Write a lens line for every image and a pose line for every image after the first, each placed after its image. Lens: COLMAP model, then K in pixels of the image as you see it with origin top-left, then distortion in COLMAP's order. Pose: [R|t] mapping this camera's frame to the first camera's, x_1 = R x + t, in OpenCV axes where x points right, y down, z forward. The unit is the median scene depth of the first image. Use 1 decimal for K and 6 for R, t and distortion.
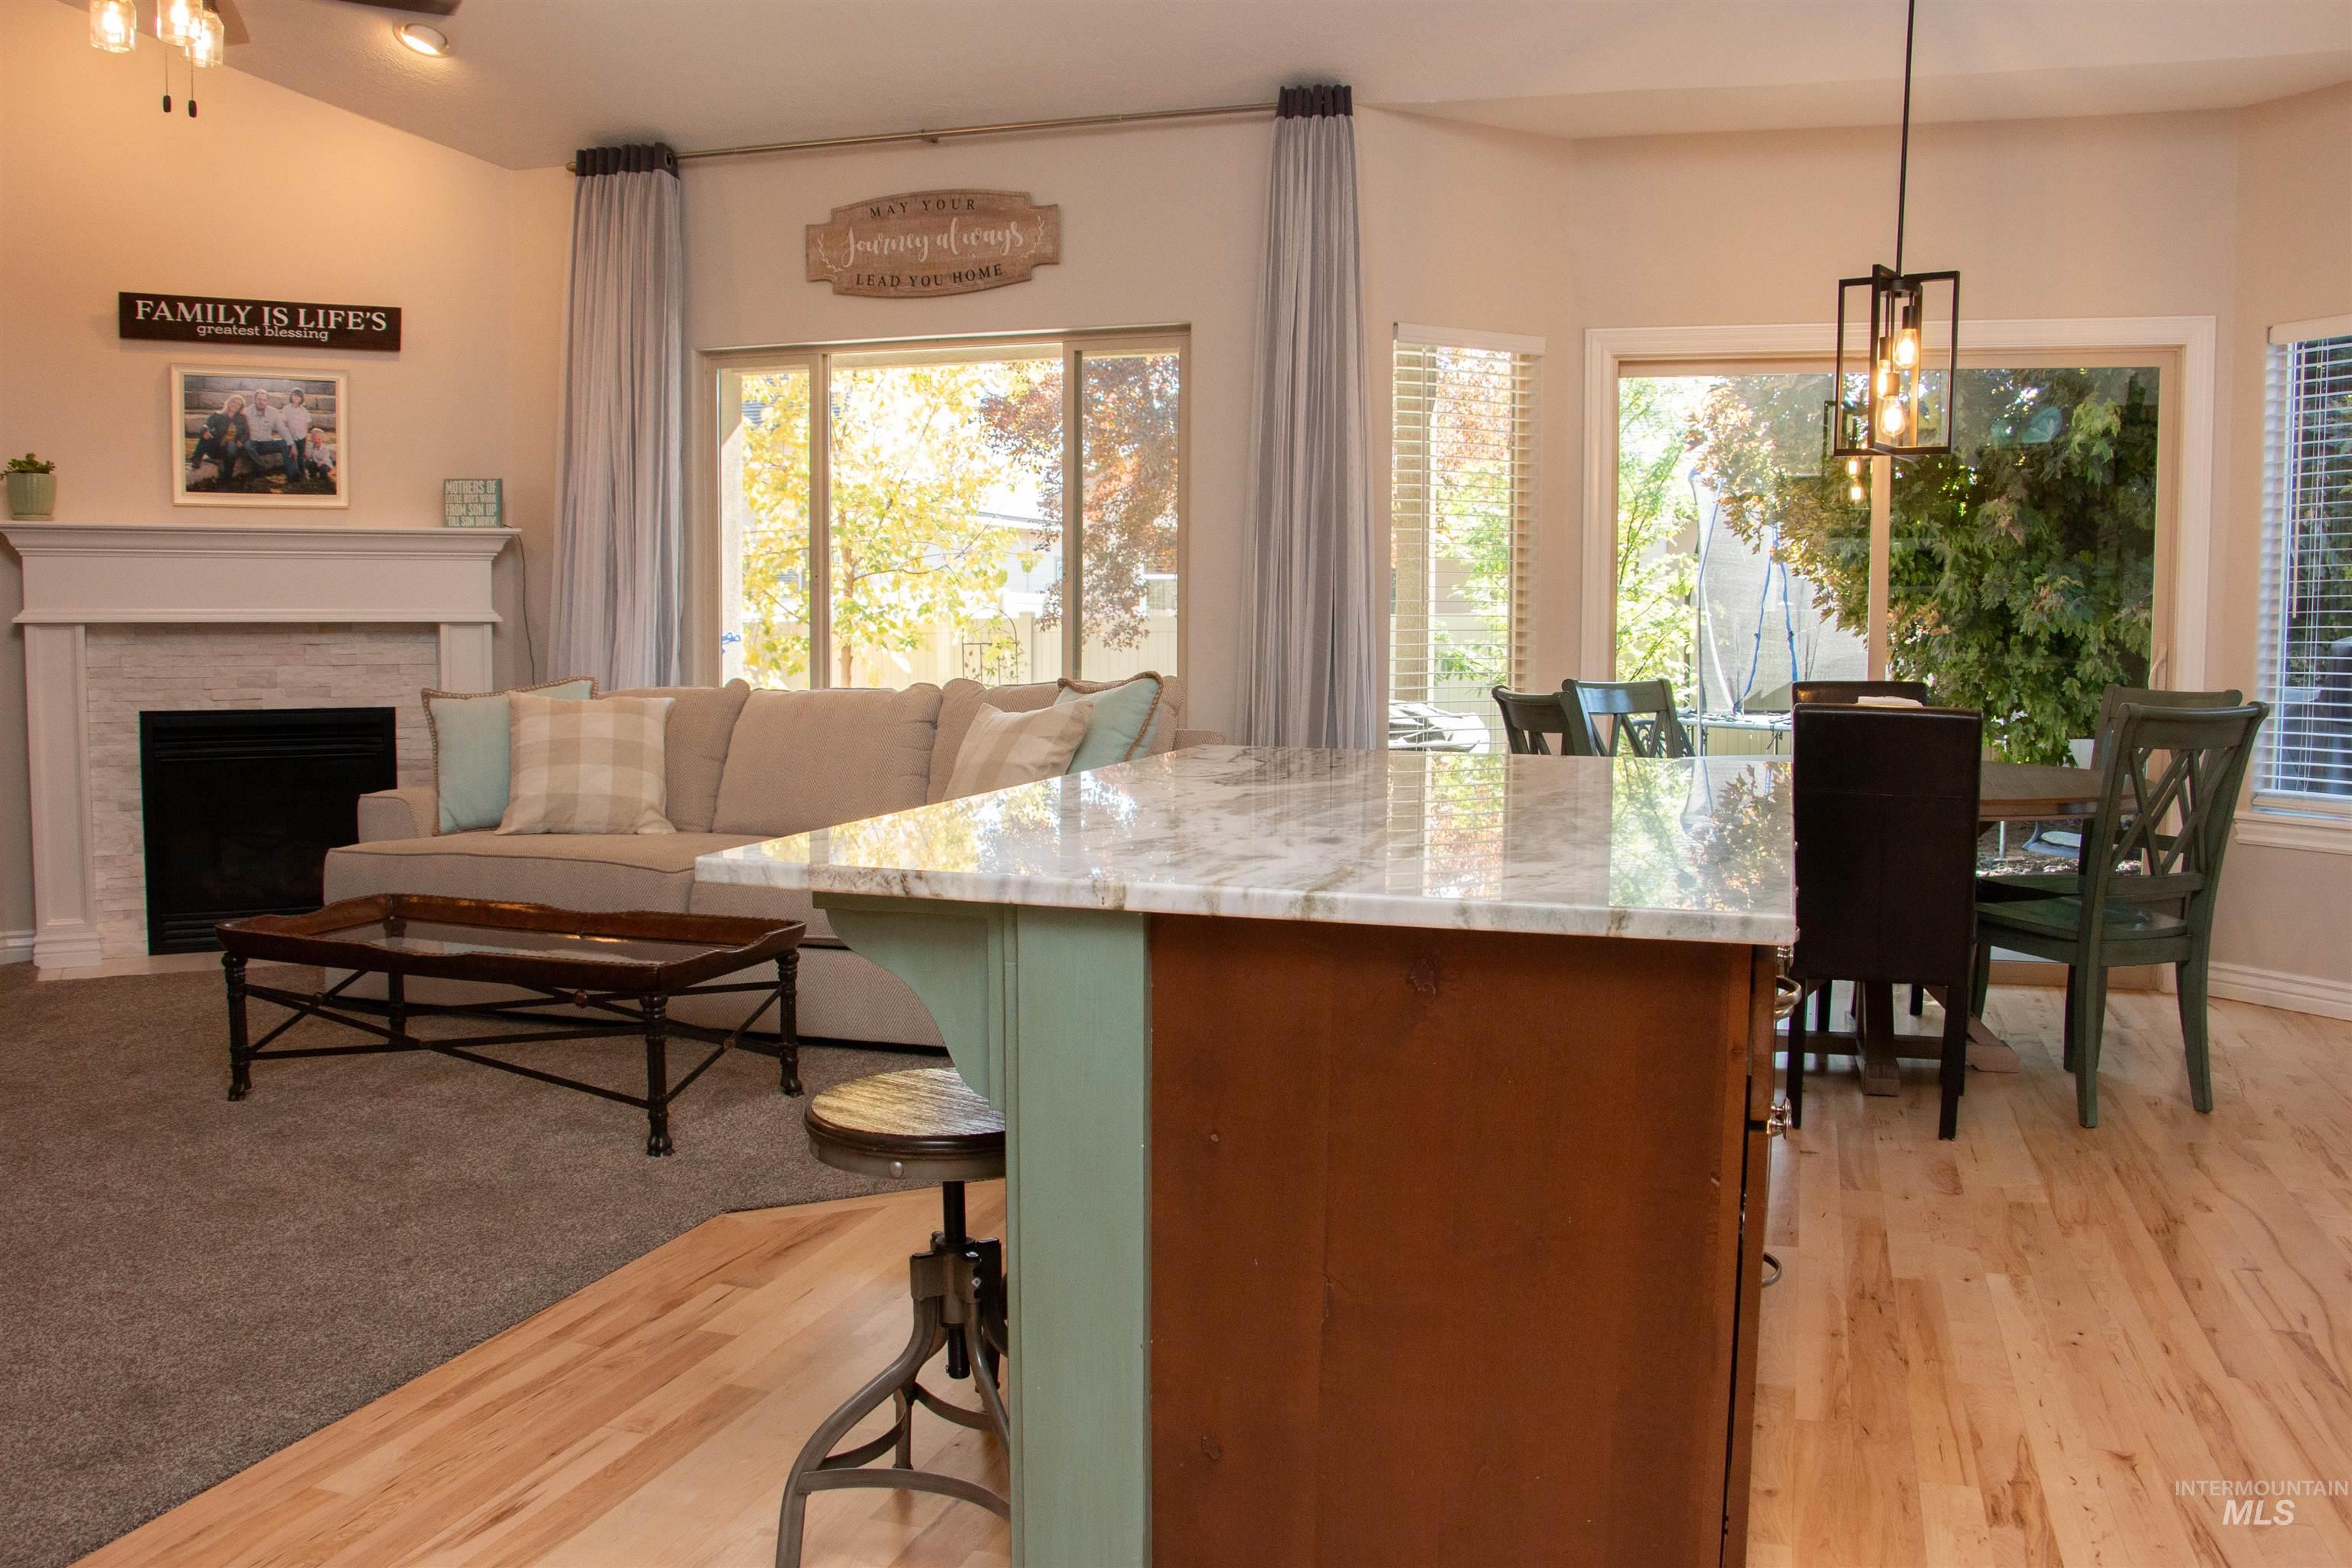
lens RADIAL K [[1968.3, 0, 1176.0], [0, 1968.3, 784.0], [0, 0, 1]] dist [-0.186156, 0.159813]
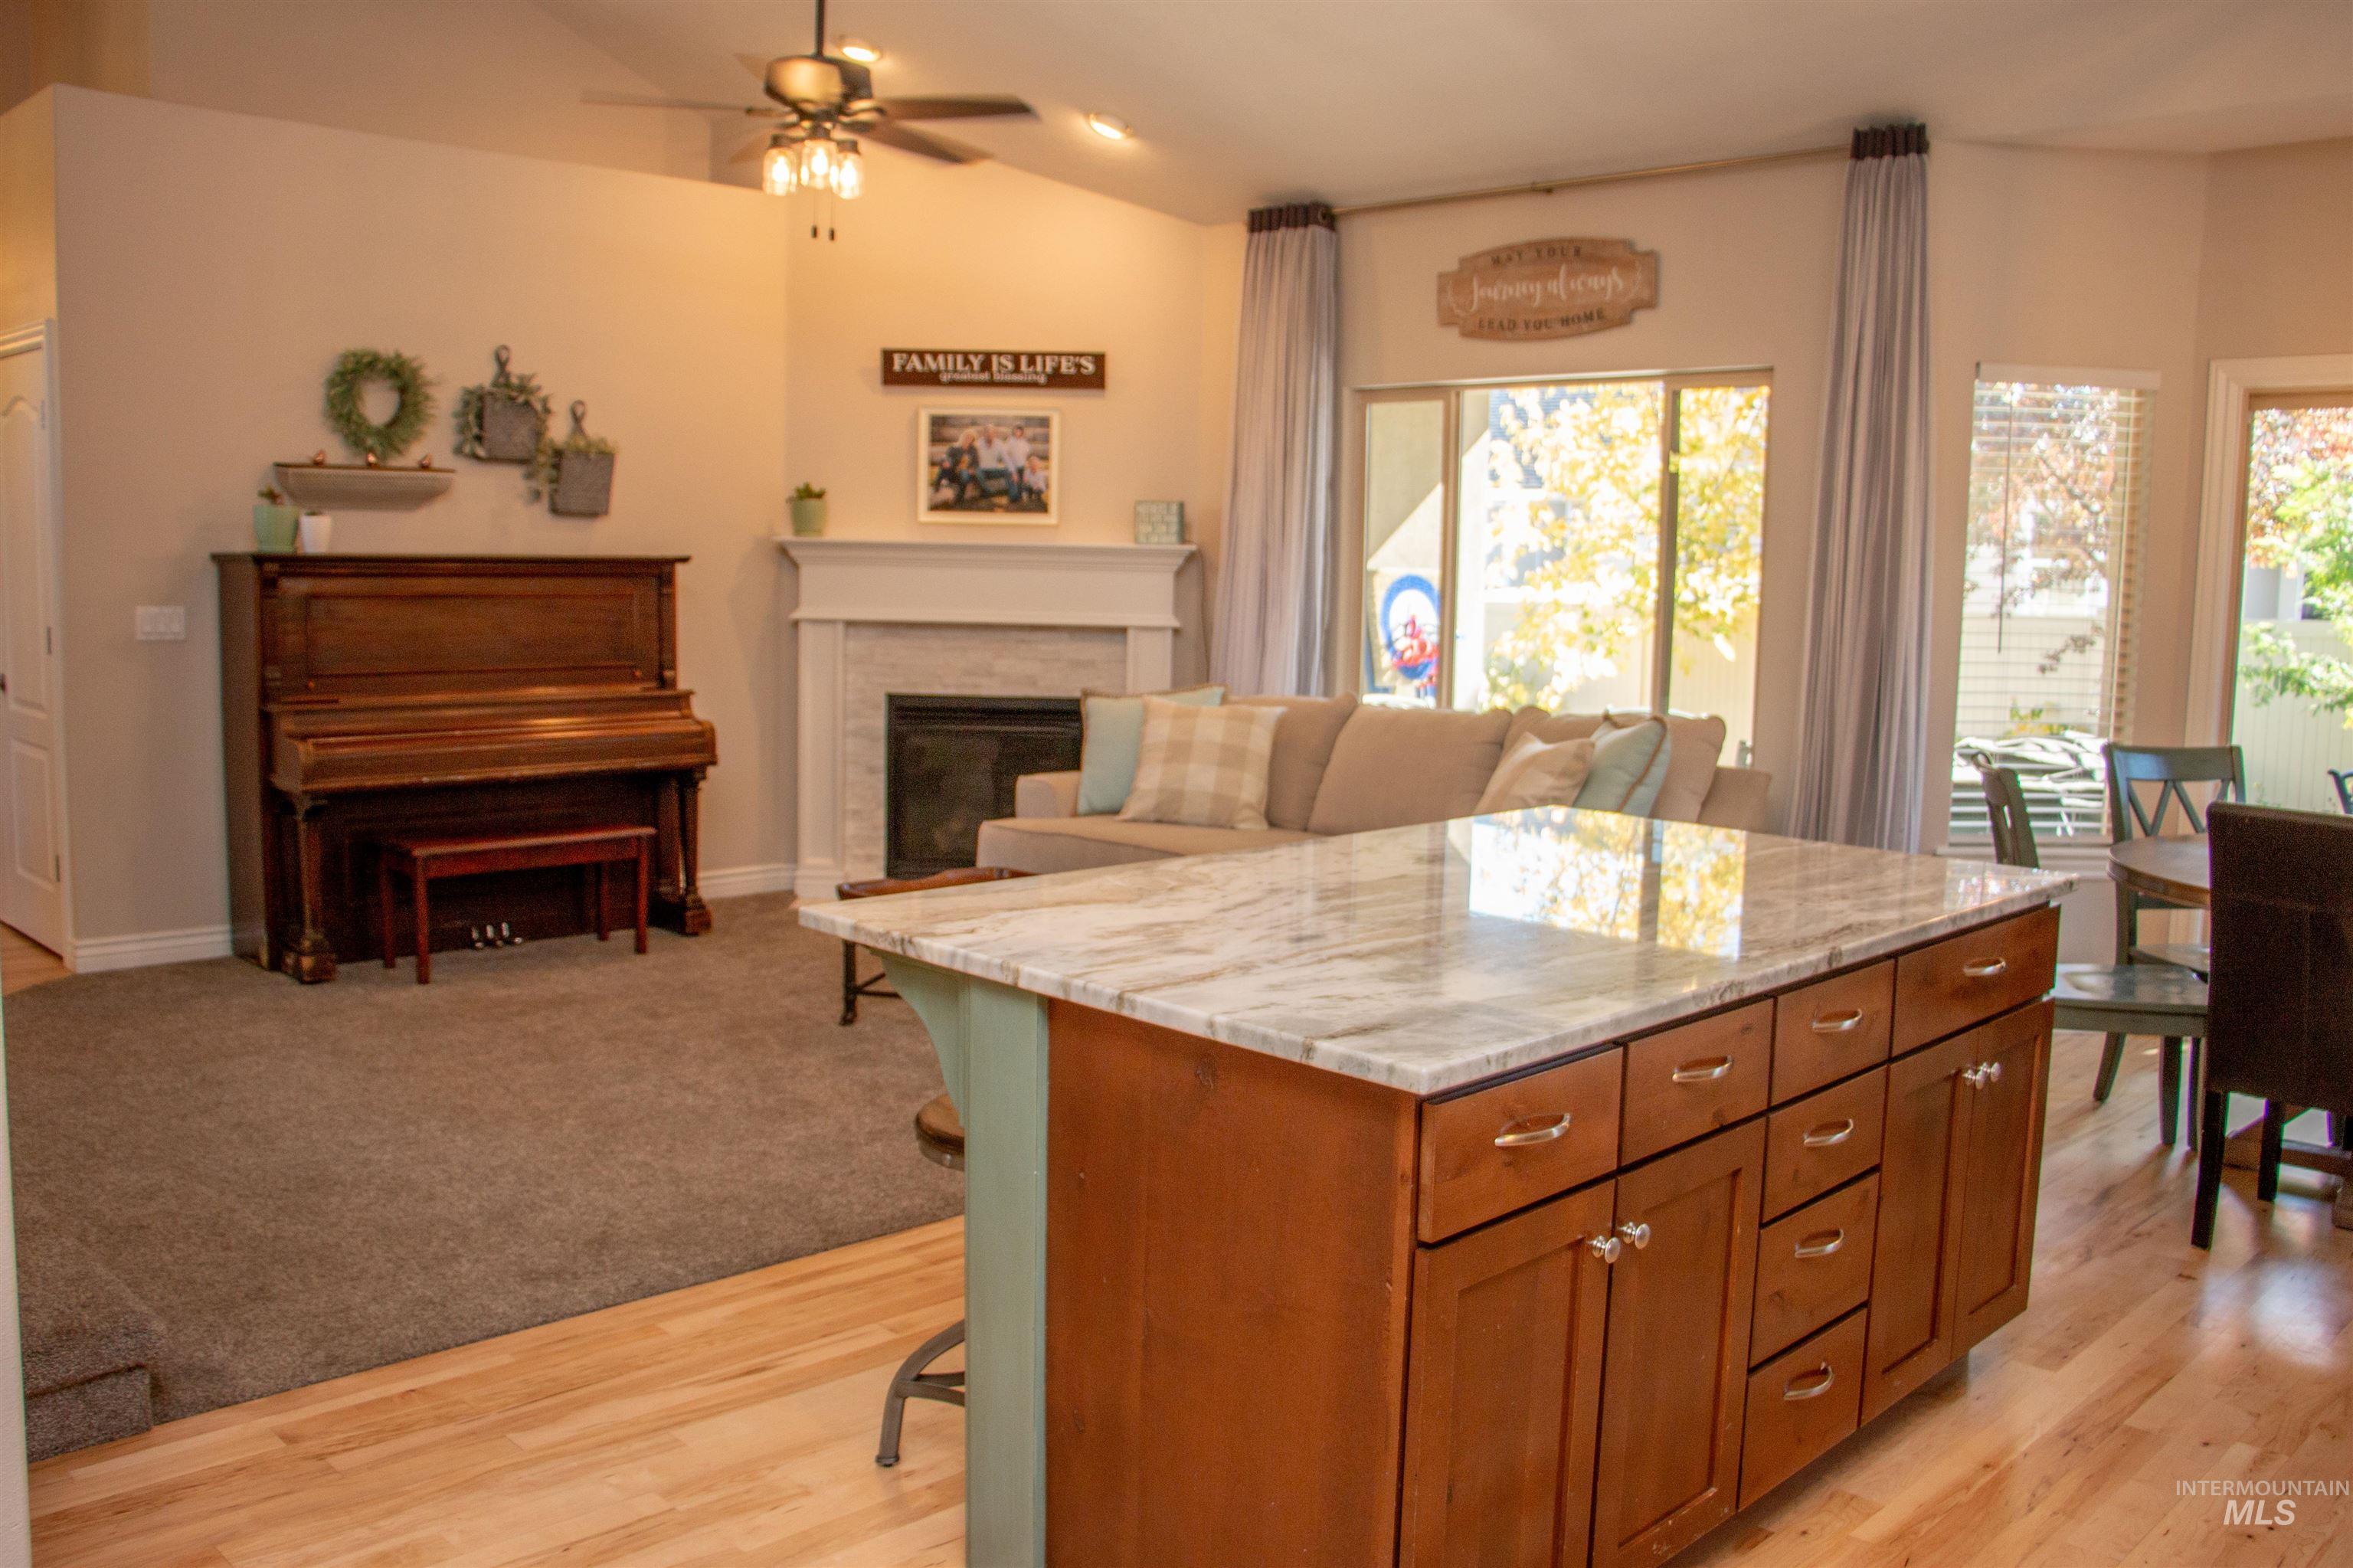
lens RADIAL K [[1932.7, 0, 1177.5], [0, 1932.7, 800.7], [0, 0, 1]] dist [-0.189149, 0.149829]
pose [[0.888011, 0.070865, -0.454330, 0.185519], [-0.056881, 0.997393, 0.044394, -0.034937], [0.456291, -0.013580, 0.889727, -0.016590]]
